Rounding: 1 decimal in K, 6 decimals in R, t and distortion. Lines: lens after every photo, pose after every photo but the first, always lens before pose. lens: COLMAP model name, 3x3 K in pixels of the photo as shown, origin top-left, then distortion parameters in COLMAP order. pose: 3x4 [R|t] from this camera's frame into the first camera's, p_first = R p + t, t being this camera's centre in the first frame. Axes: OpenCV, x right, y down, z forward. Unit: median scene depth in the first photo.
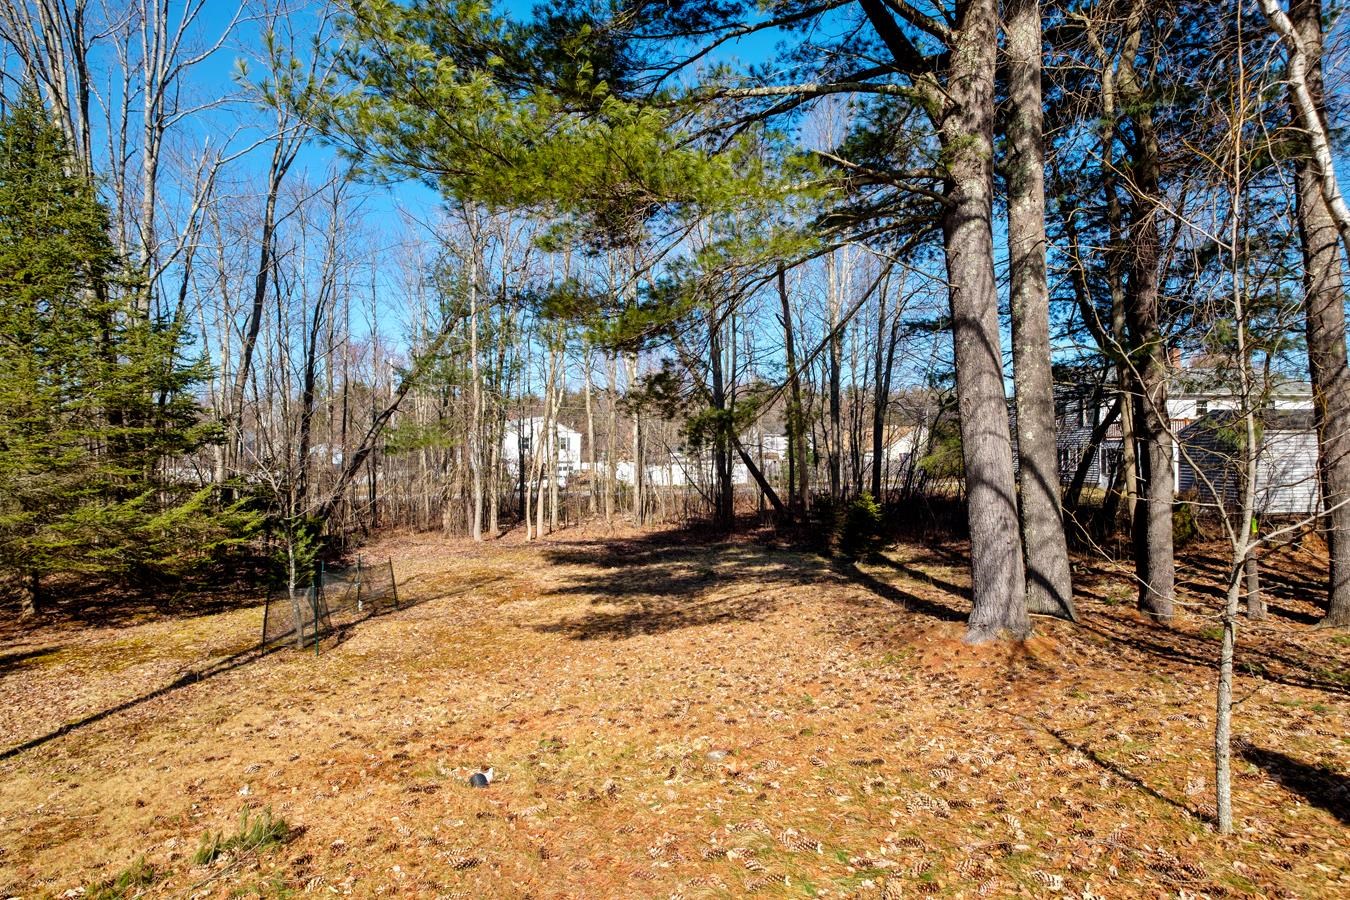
lens RADIAL K [[788.8, 0, 674.0], [0, 788.8, 454.0], [0, 0, 1]] dist [-0.000903, -0.000011]
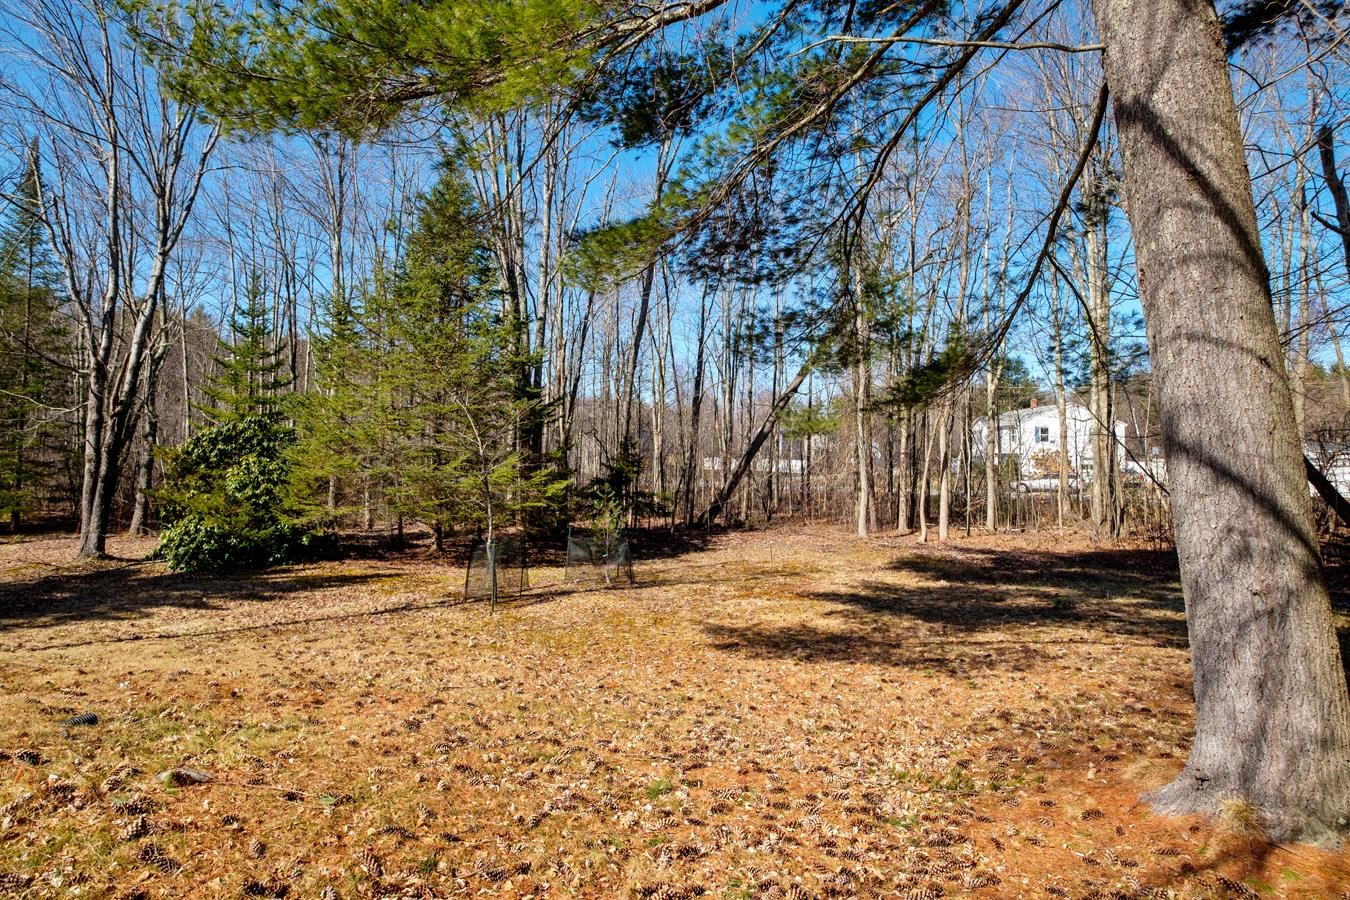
lens RADIAL K [[788.8, 0, 675.2], [0, 788.8, 444.8], [0, 0, 1]] dist [-0.000903, -0.000011]
pose [[0.675599, 0.000224, -0.737269, 0.367764], [-0.014704, 0.999805, -0.013170, 0.029691], [0.737122, 0.019738, 0.675471, 0.330551]]
